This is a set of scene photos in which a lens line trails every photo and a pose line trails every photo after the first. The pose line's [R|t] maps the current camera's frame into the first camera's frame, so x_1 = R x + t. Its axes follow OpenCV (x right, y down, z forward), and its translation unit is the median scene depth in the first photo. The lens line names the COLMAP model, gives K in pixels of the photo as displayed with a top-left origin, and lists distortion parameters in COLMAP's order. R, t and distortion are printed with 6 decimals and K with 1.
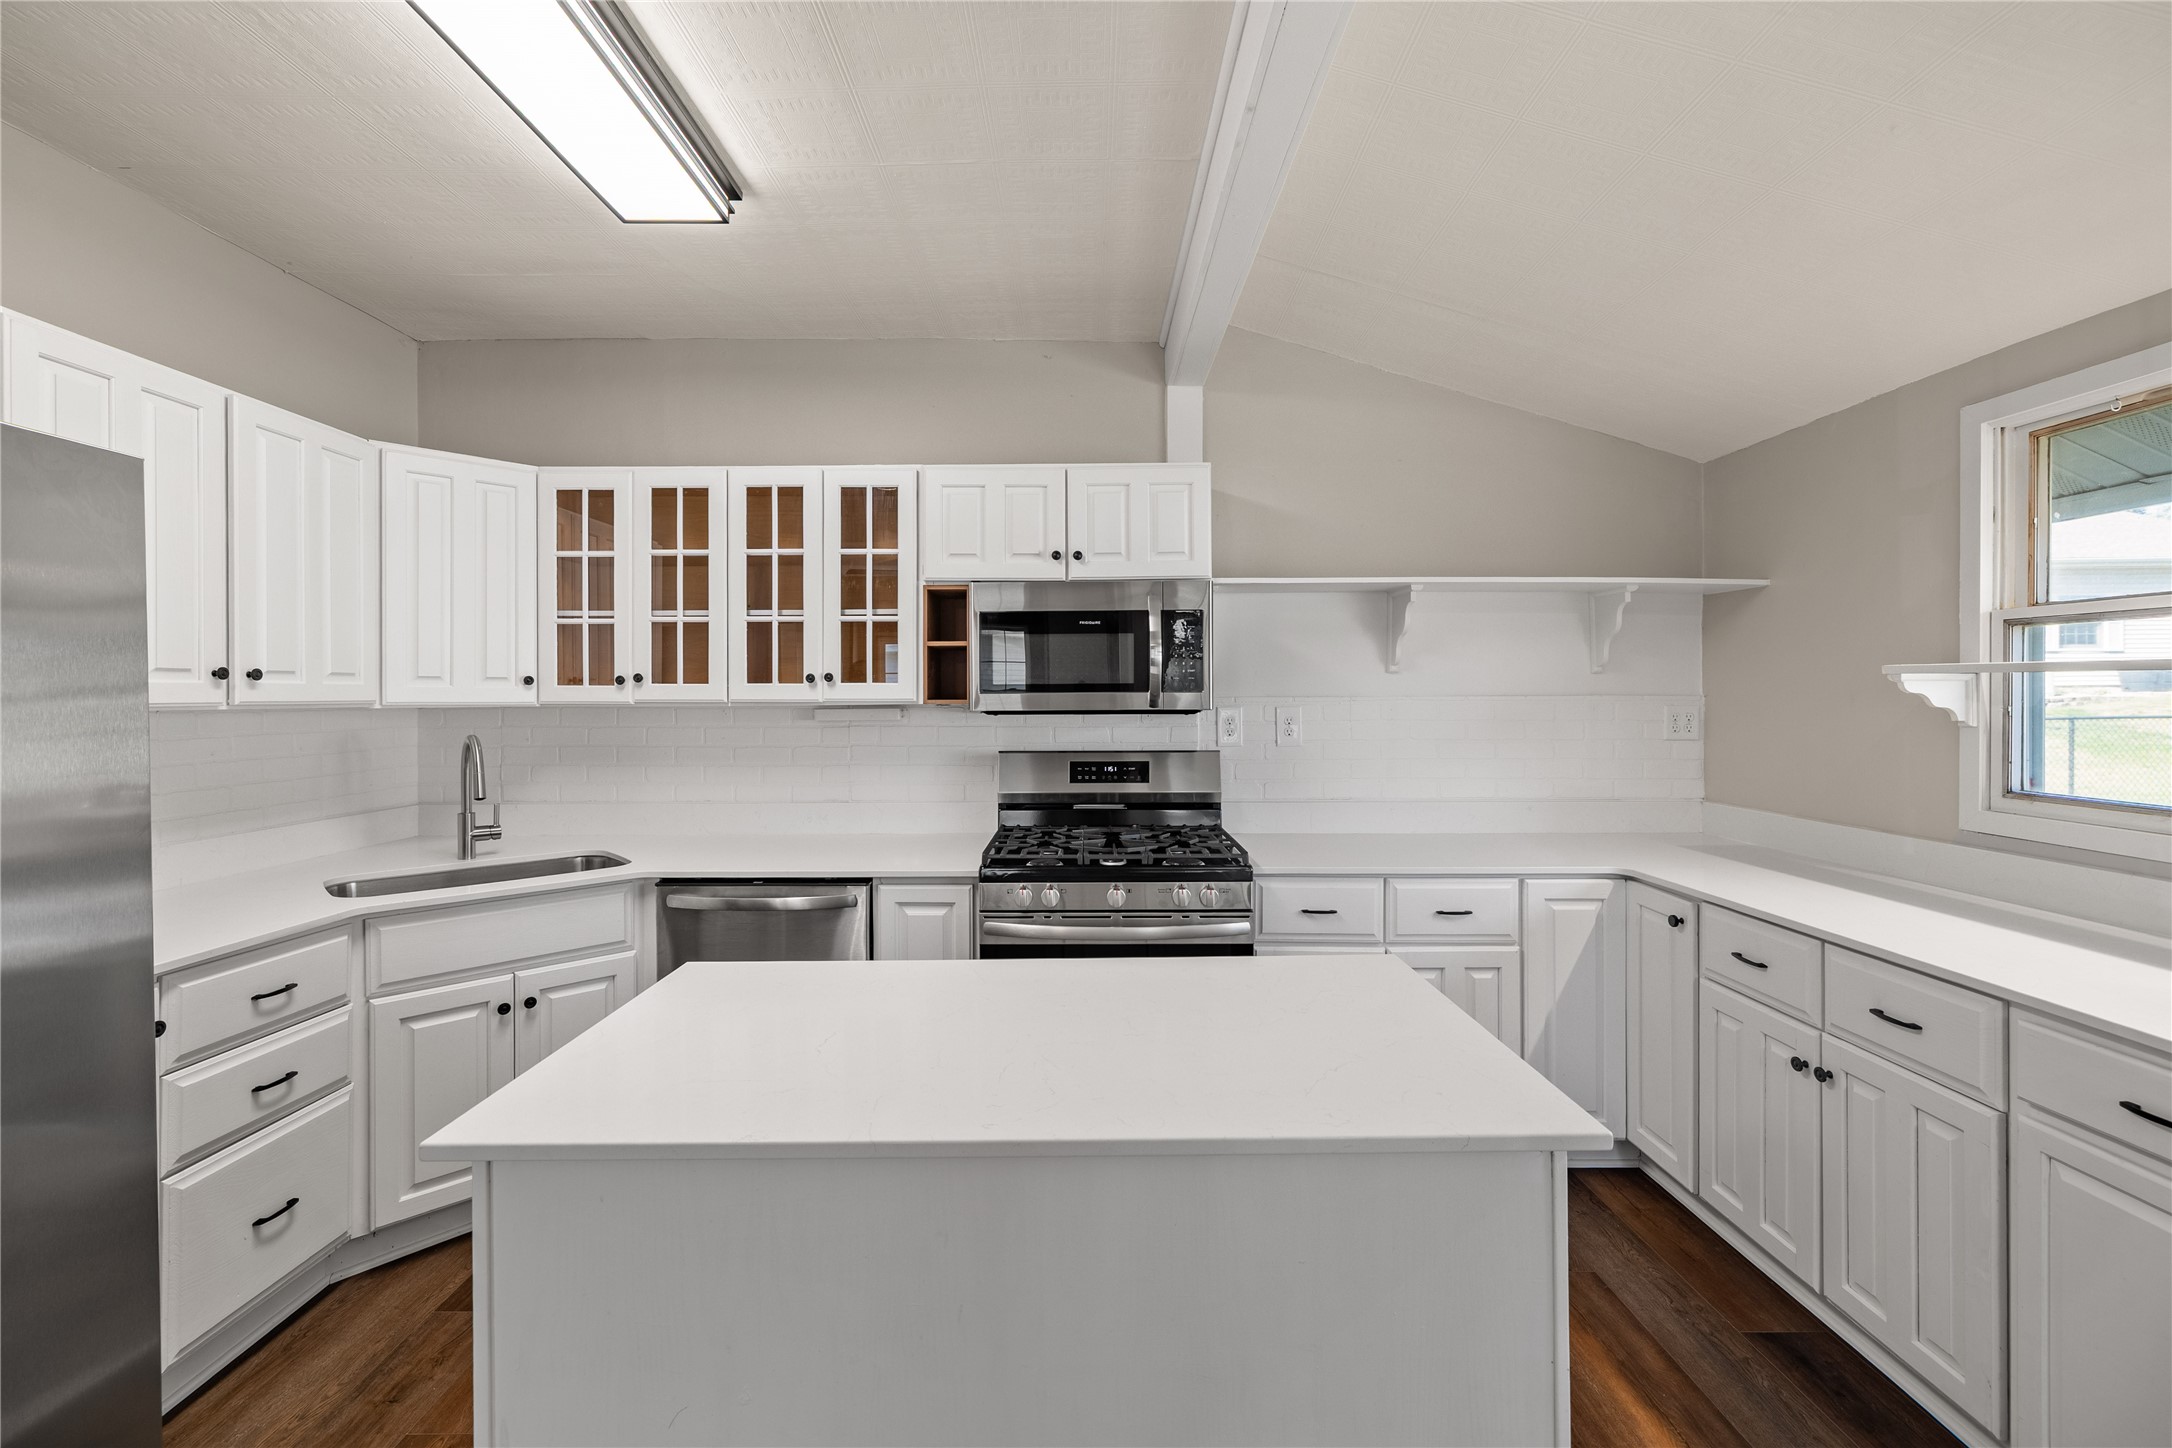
lens RADIAL K [[919.0, 0, 1077.5], [0, 919.0, 712.1], [0, 0, 1]] dist [0.001910, 0.000480]
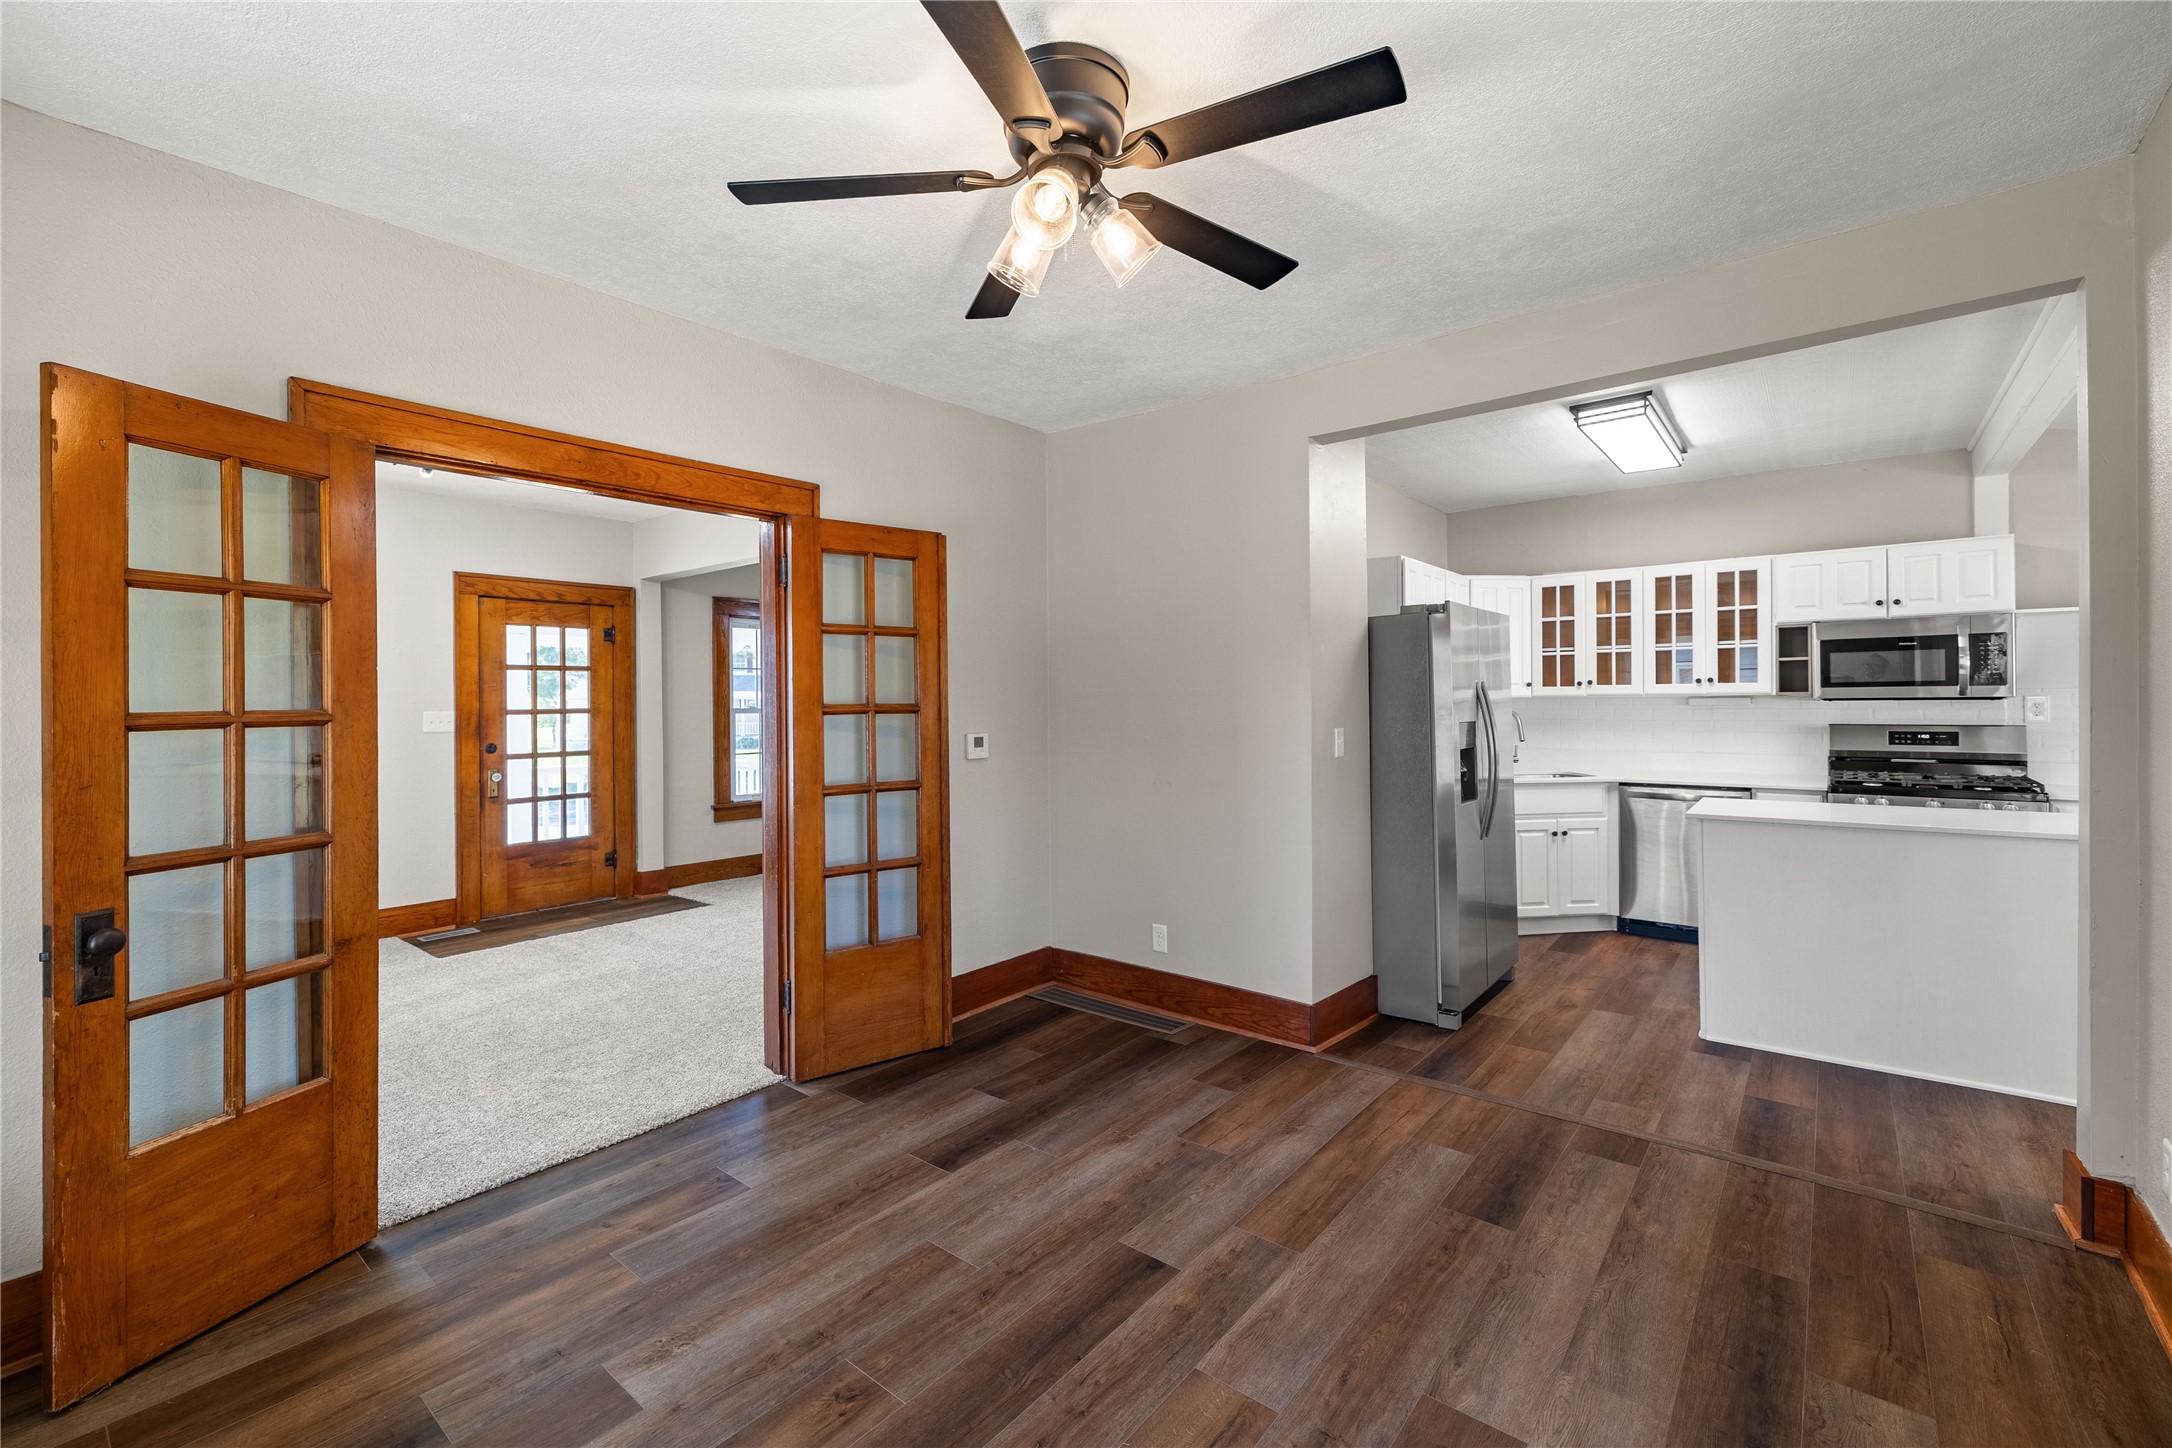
lens RADIAL K [[919.0, 0, 1078.1], [0, 919.0, 702.1], [0, 0, 1]] dist [0.001910, 0.000480]
pose [[0.775070, -0.002626, -0.631869, -0.092518], [0.000713, 0.999994, -0.003281, 0.009854], [0.631874, 0.002092, 0.775068, -1.153492]]
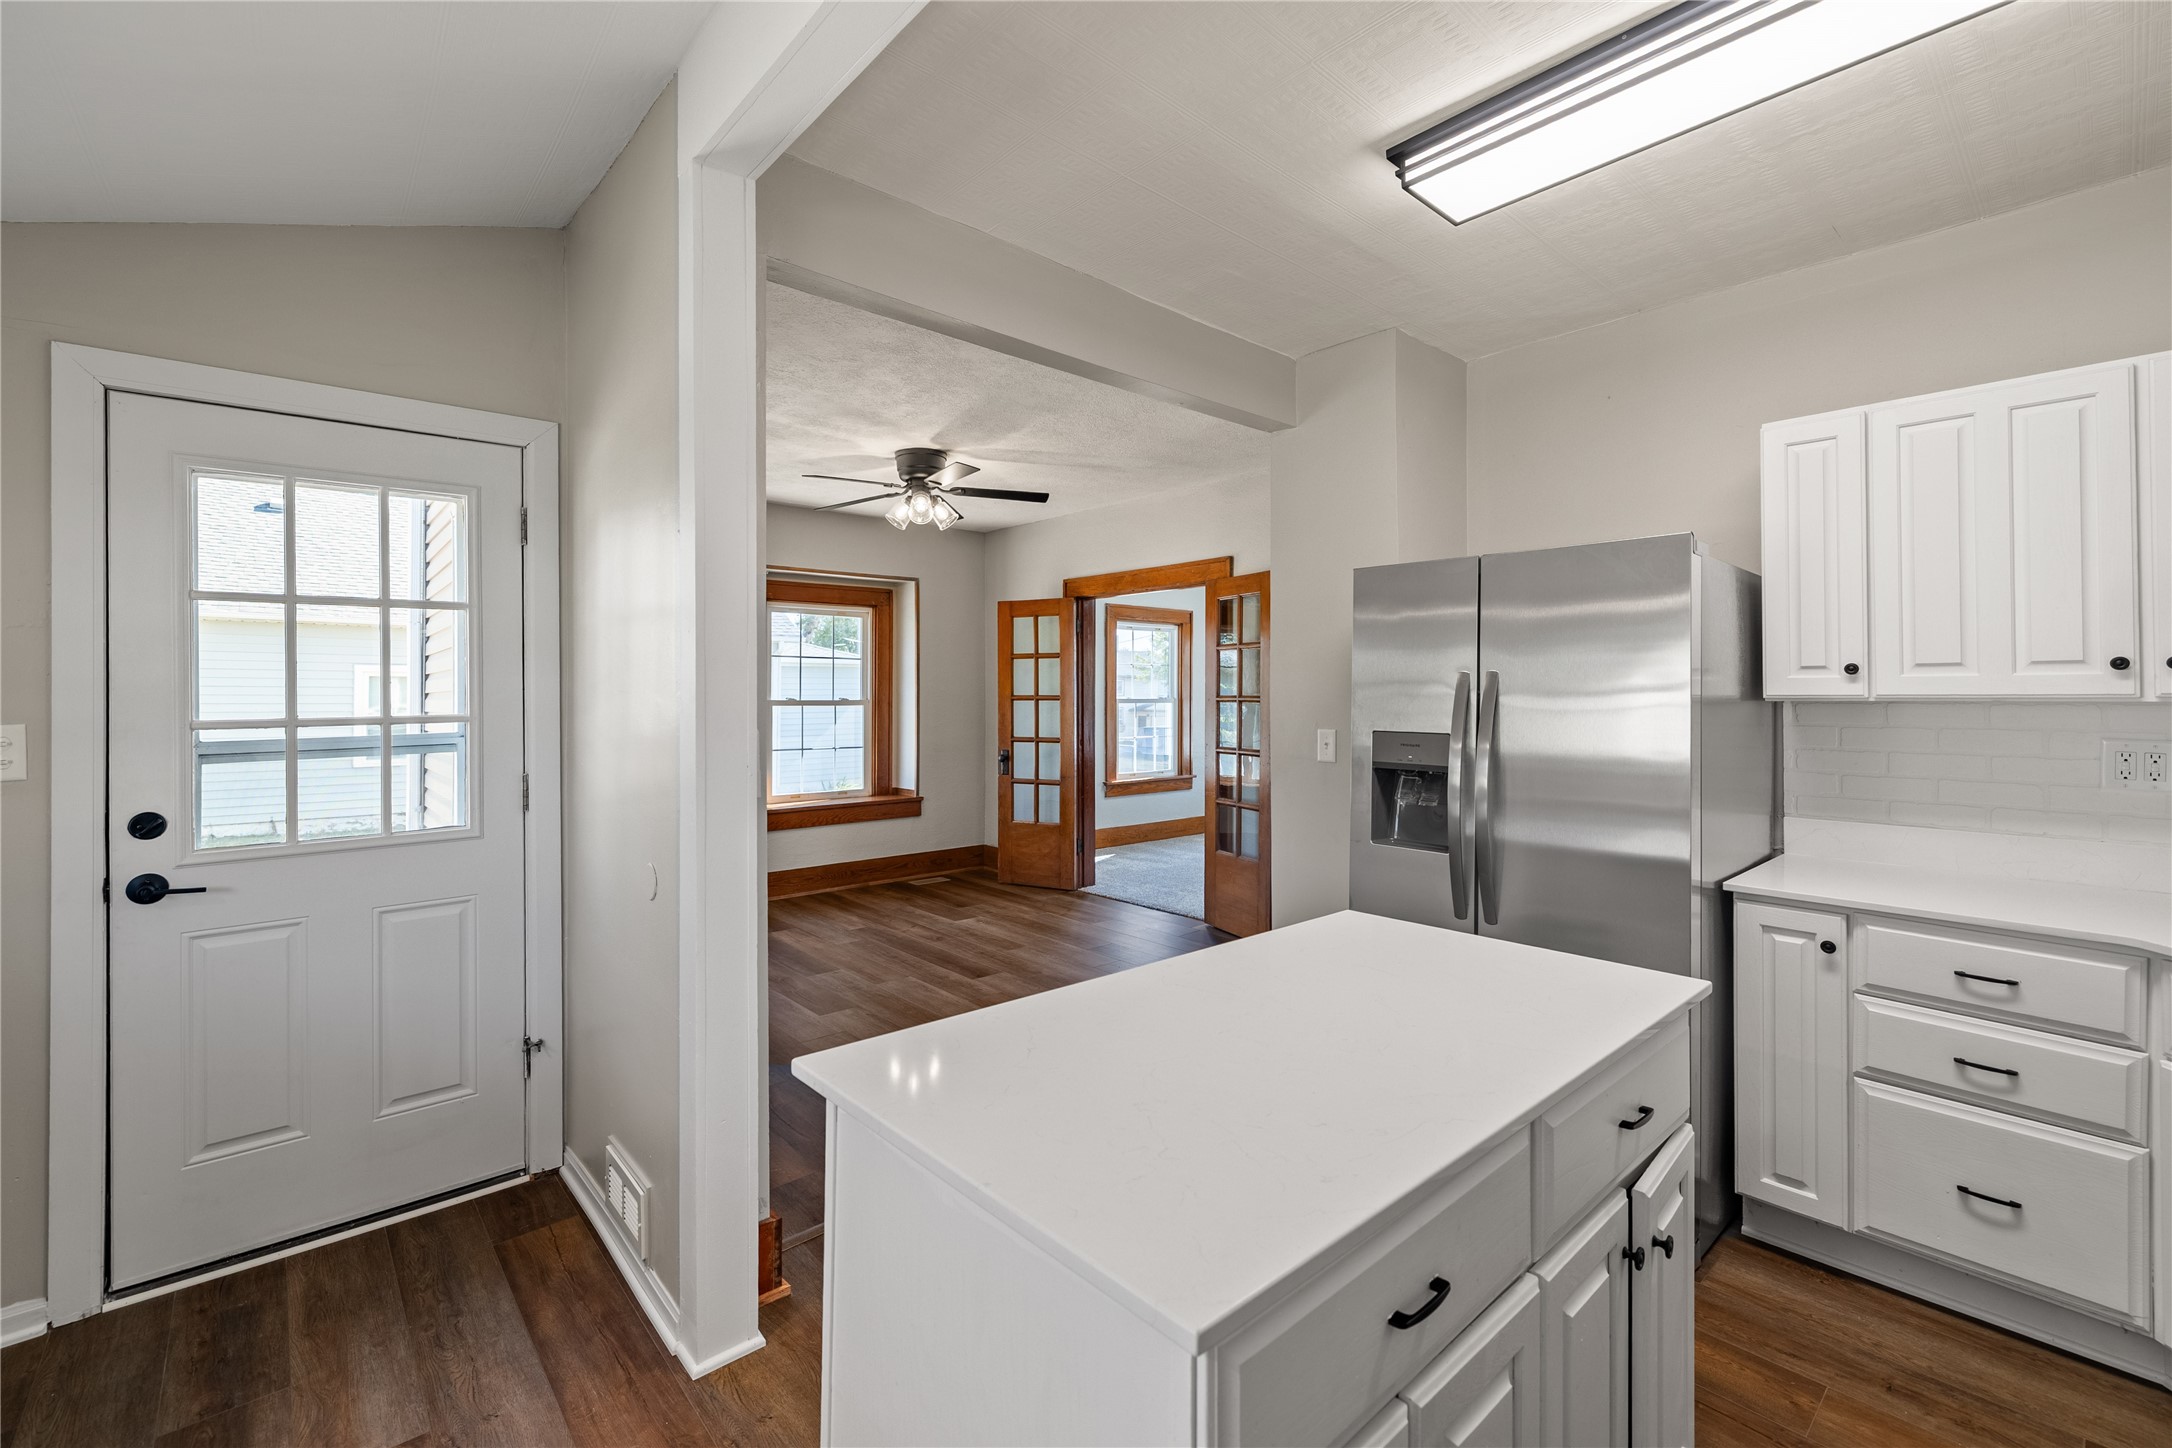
lens RADIAL K [[919.0, 0, 1069.3], [0, 919.0, 685.0], [0, 0, 1]] dist [0.001910, 0.000480]
pose [[-0.748247, -0.002663, -0.663415, 0.385640], [-0.003624, 0.999993, 0.000073, -0.011481], [0.663411, 0.002458, -0.748251, 0.747056]]
